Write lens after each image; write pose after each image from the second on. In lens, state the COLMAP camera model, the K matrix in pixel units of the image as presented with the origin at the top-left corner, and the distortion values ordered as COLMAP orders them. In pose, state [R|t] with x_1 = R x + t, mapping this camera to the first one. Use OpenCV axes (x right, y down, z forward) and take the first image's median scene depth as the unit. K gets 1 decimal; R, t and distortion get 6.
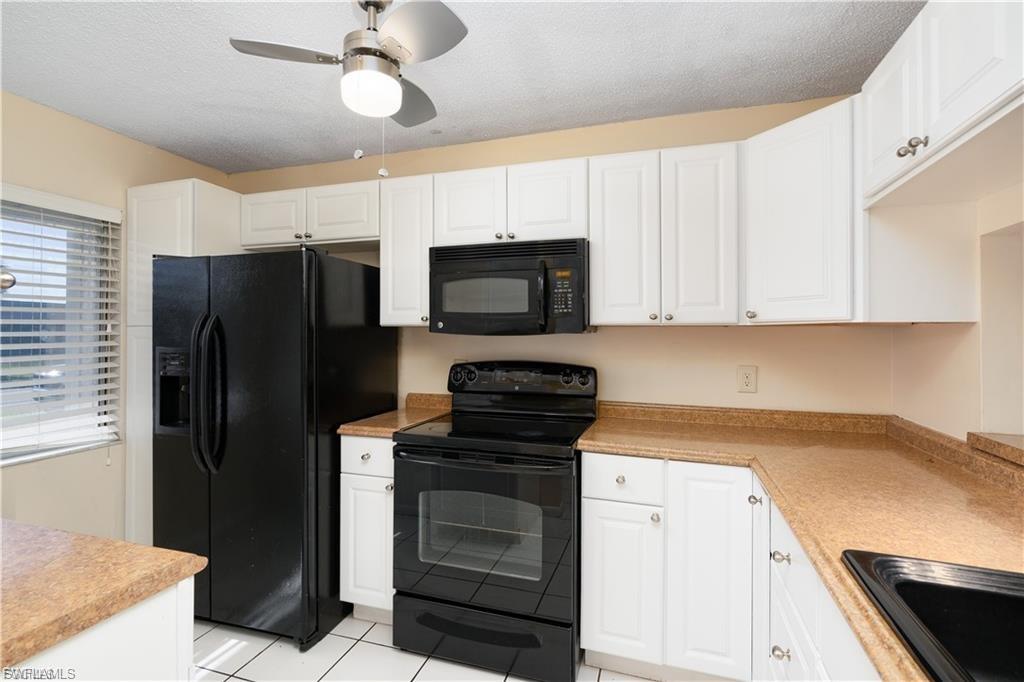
lens RADIAL K [[471.5, 0, 507.8], [0, 471.5, 328.6], [0, 0, 1]] dist [0.001038, -0.000401]
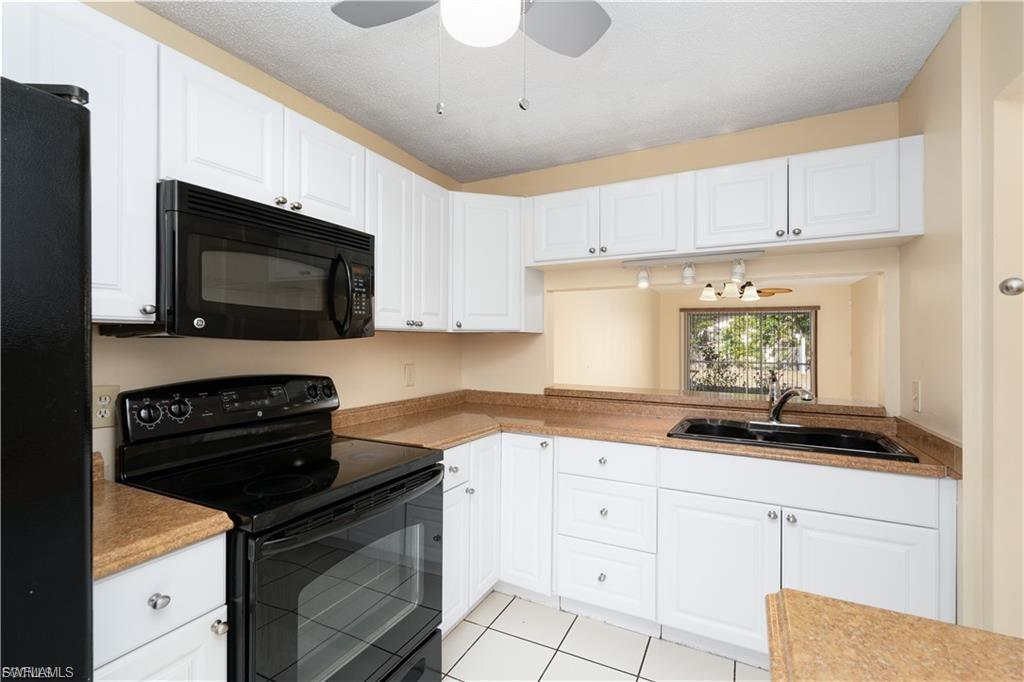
lens RADIAL K [[470.4, 0, 492.6], [0, 470.4, 339.8], [0, 0, 1]] dist [0.001614, 0.000555]
pose [[0.177931, -0.001820, 0.984041, -0.683708], [-0.016445, 0.999853, 0.004822, 0.004784], [-0.983906, -0.017041, 0.177875, 0.580314]]
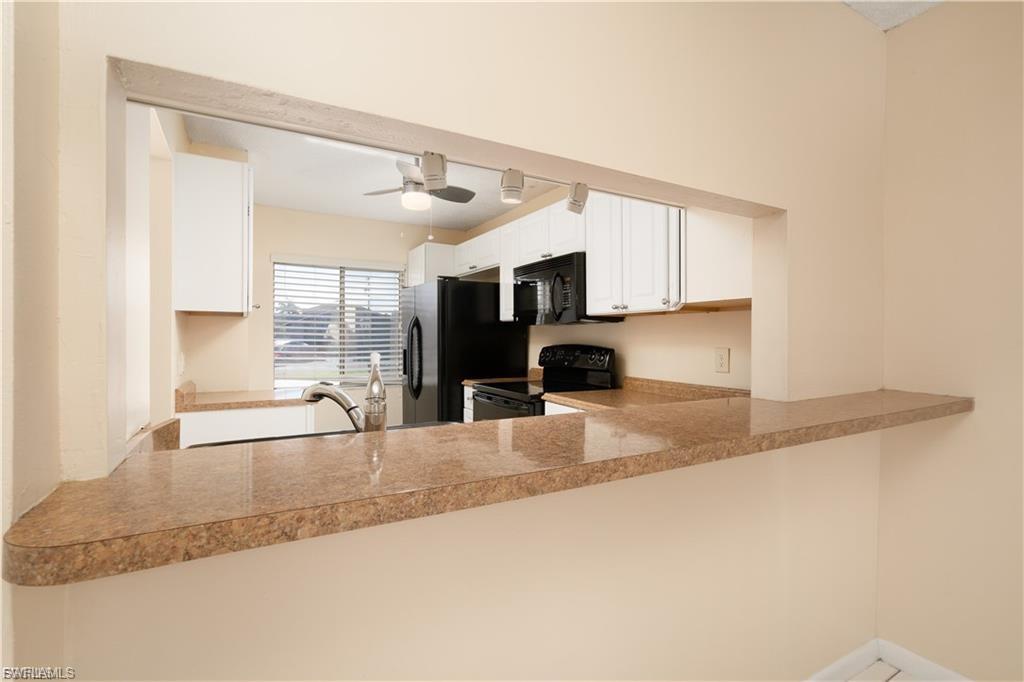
lens RADIAL K [[462.2, 0, 512.0], [0, 462.2, 341.0], [0, 0, 1]] dist [0.001555, -0.000086]
pose [[0.746402, 0.001478, -0.665494, 0.881155], [0.010116, 0.999857, 0.013567, 0.044577], [0.665419, -0.016859, 0.746280, -0.124145]]
